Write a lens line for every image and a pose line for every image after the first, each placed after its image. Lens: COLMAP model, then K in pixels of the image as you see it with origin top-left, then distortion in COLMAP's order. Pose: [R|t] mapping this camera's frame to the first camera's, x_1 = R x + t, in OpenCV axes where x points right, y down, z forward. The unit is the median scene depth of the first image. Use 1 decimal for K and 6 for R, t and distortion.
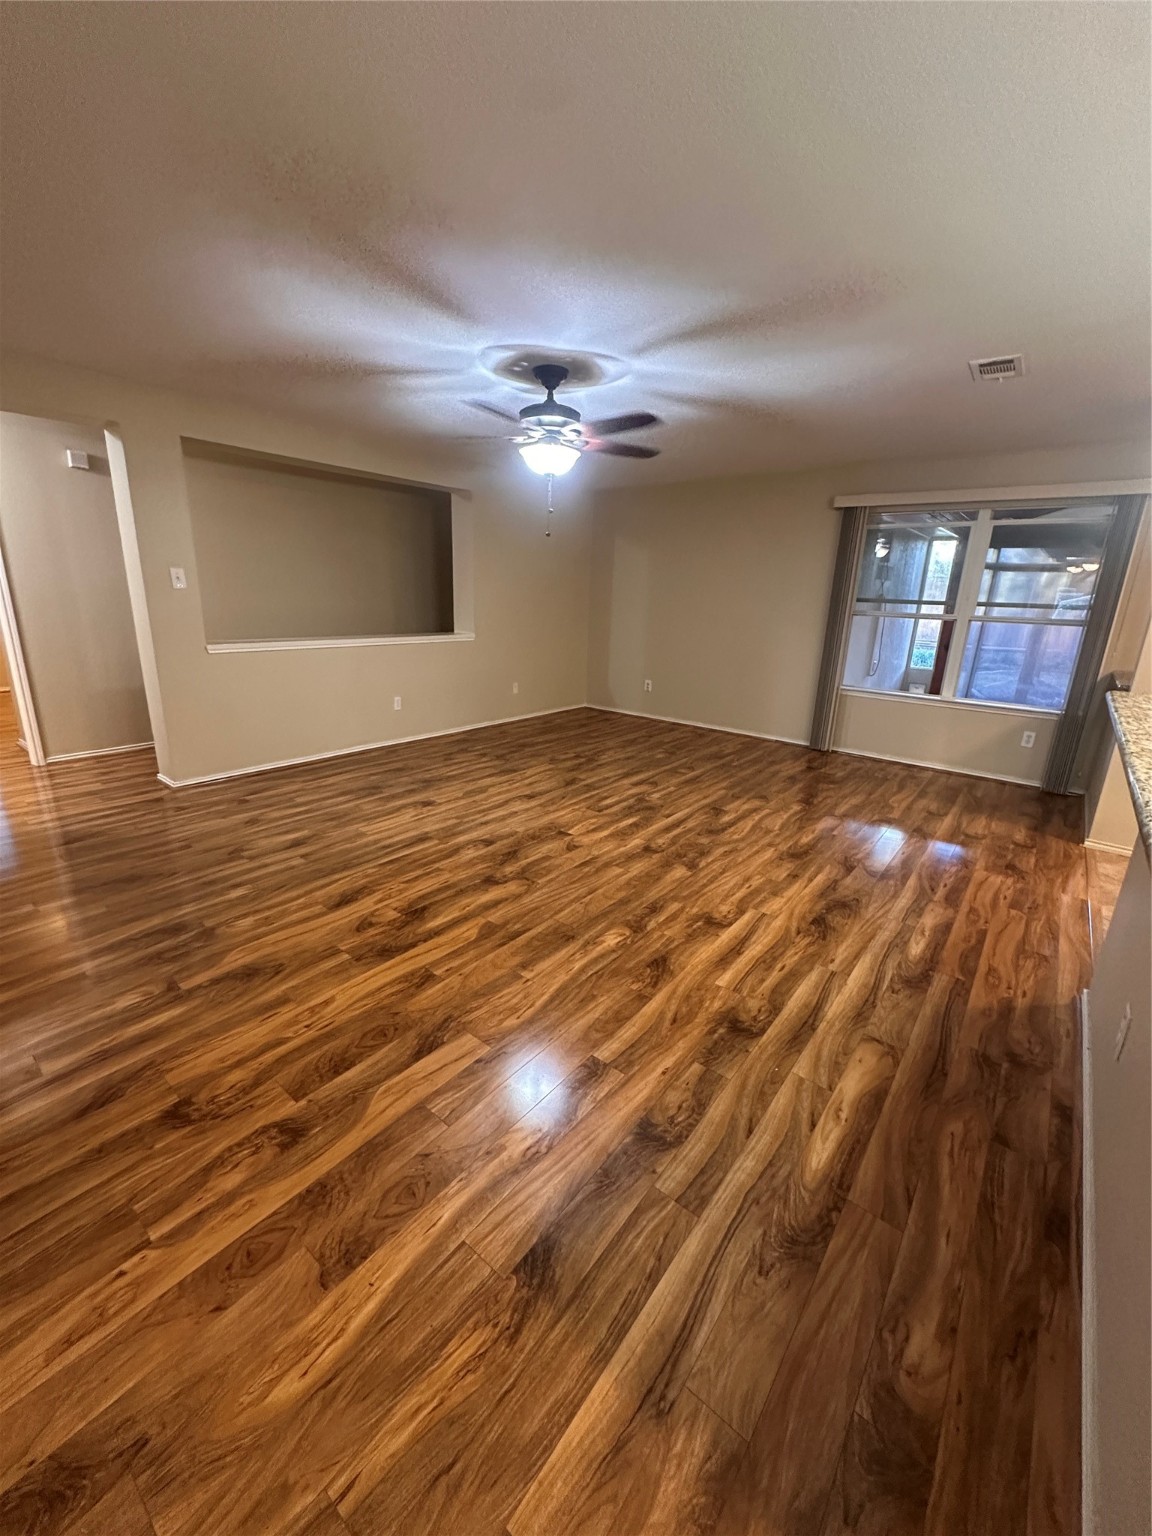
lens RADIAL K [[615.1, 0, 579.6], [0, 615.1, 766.6], [0, 0, 1]] dist [0.000762, -0.000518]
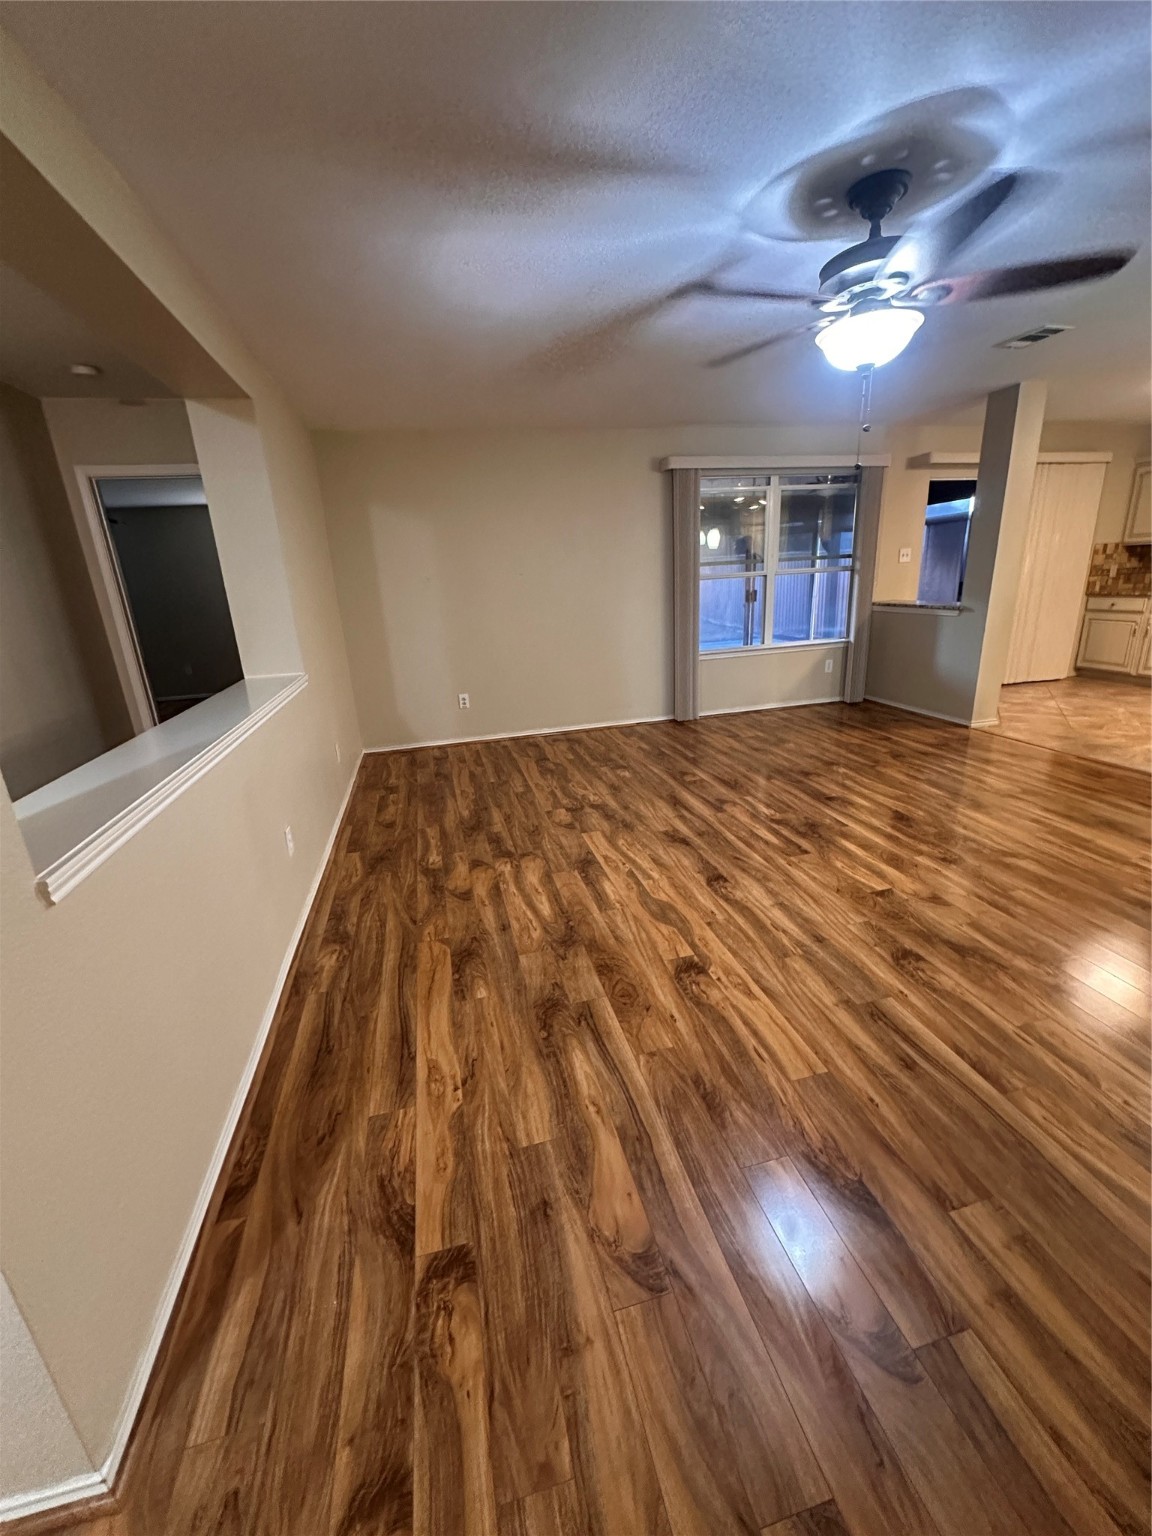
lens RADIAL K [[615.1, 0, 579.6], [0, 615.1, 766.6], [0, 0, 1]] dist [0.000762, -0.000518]
pose [[0.604375, -0.299568, 0.738234, -0.642915], [0.287164, 0.946241, 0.148880, -0.212542], [-0.743147, 0.122015, 0.657910, 0.684073]]
